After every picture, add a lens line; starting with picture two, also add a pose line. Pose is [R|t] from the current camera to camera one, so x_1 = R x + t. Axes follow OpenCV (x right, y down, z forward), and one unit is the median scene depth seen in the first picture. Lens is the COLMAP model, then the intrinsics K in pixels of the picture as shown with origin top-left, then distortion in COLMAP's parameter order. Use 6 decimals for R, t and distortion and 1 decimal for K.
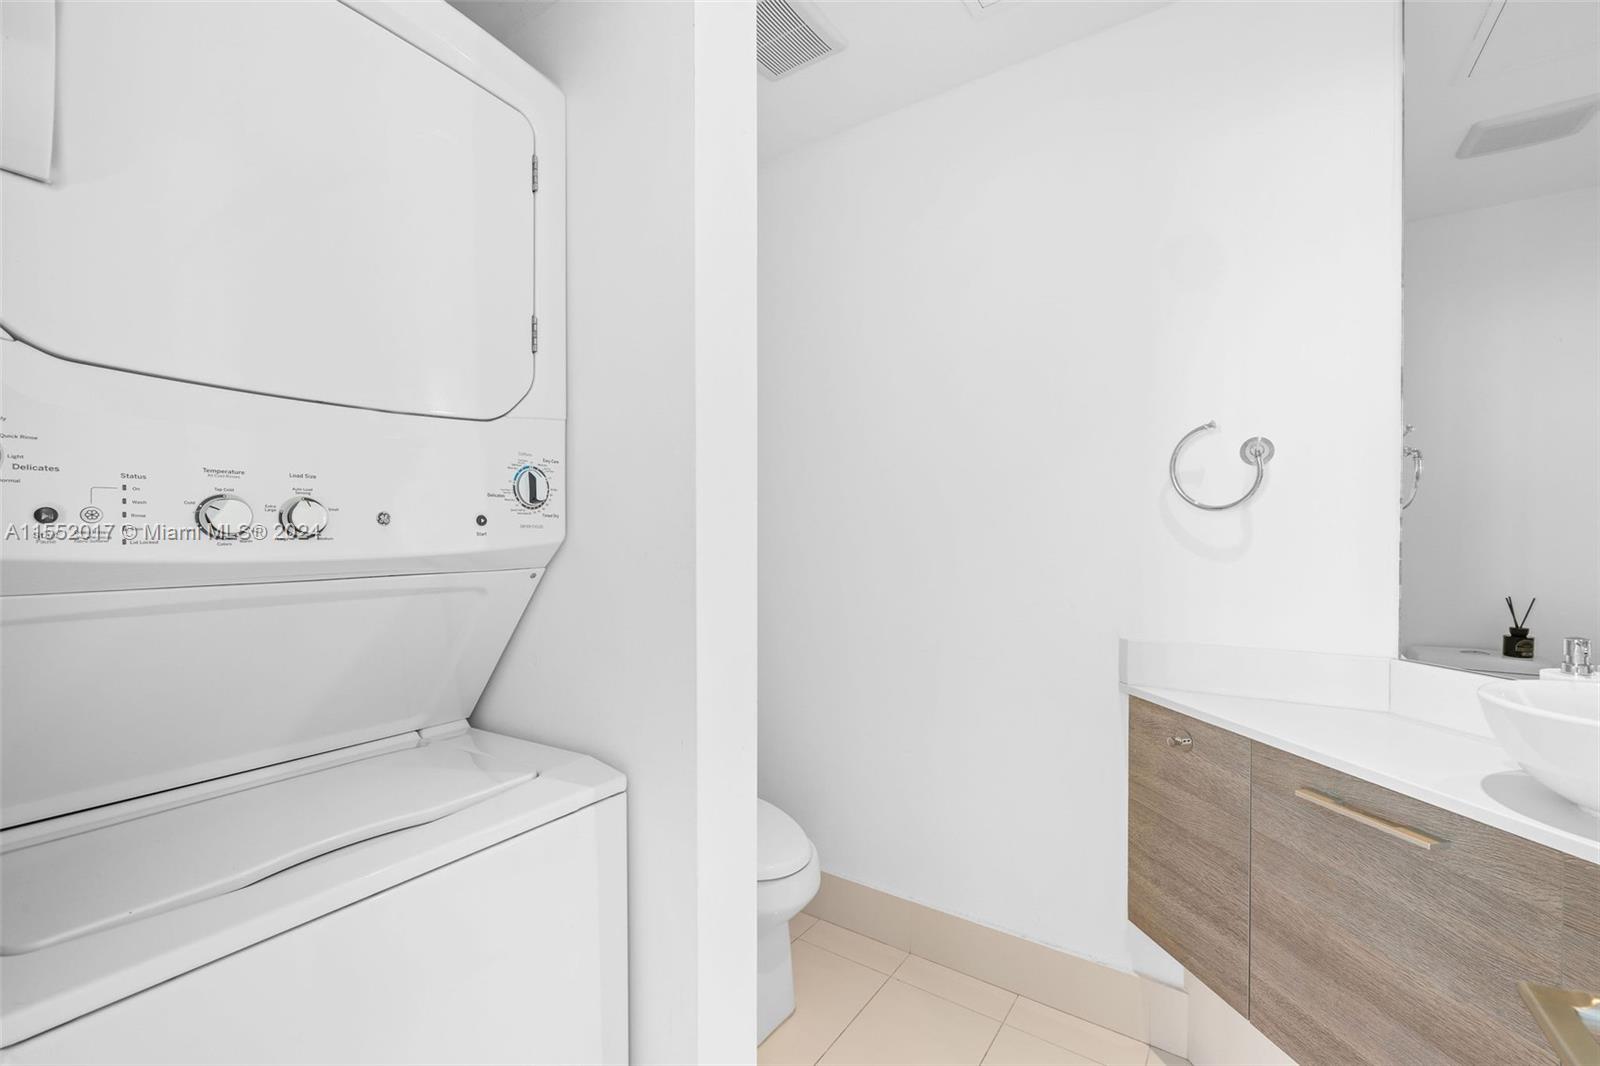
lens RADIAL K [[704.4, 0, 773.2], [0, 704.4, 546.6], [0, 0, 1]] dist [-0.001117, -0.001091]
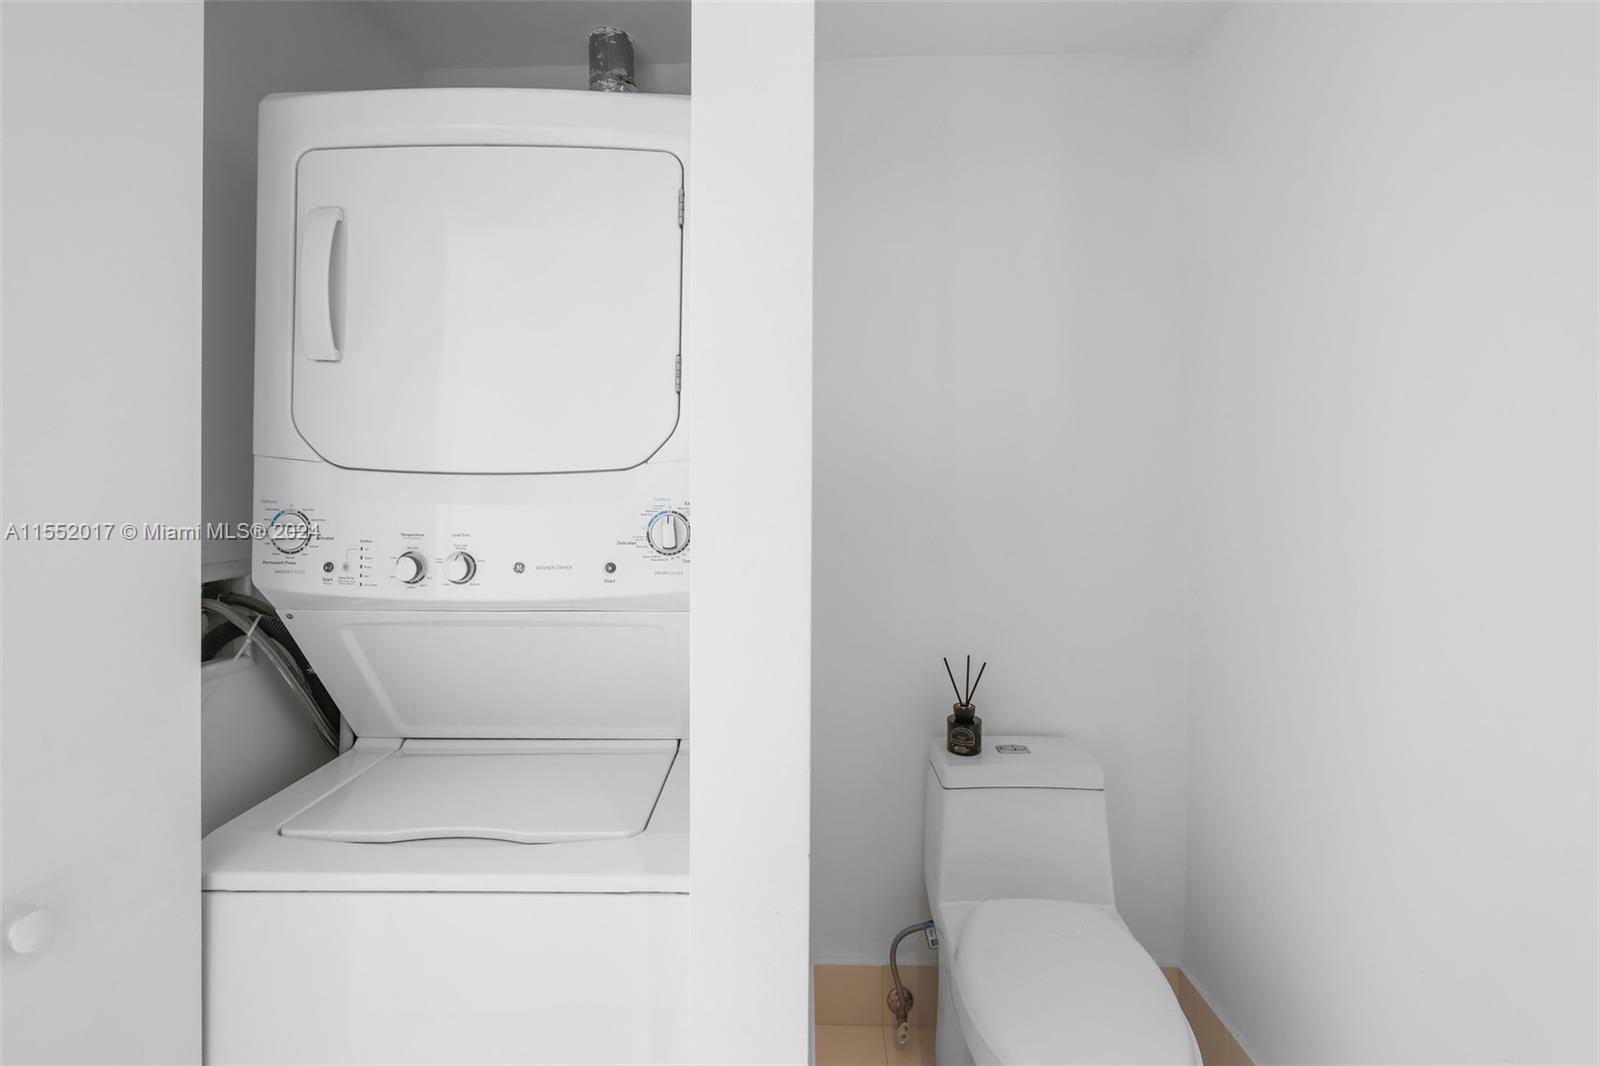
lens RADIAL K [[704.4, 0, 799.1], [0, 704.4, 518.8], [0, 0, 1]] dist [-0.001117, -0.001091]
pose [[0.564026, -0.000632, -0.825757, 0.671193], [-0.016219, 0.999798, -0.011843, -0.113793], [0.825598, 0.020073, 0.563902, 0.720145]]
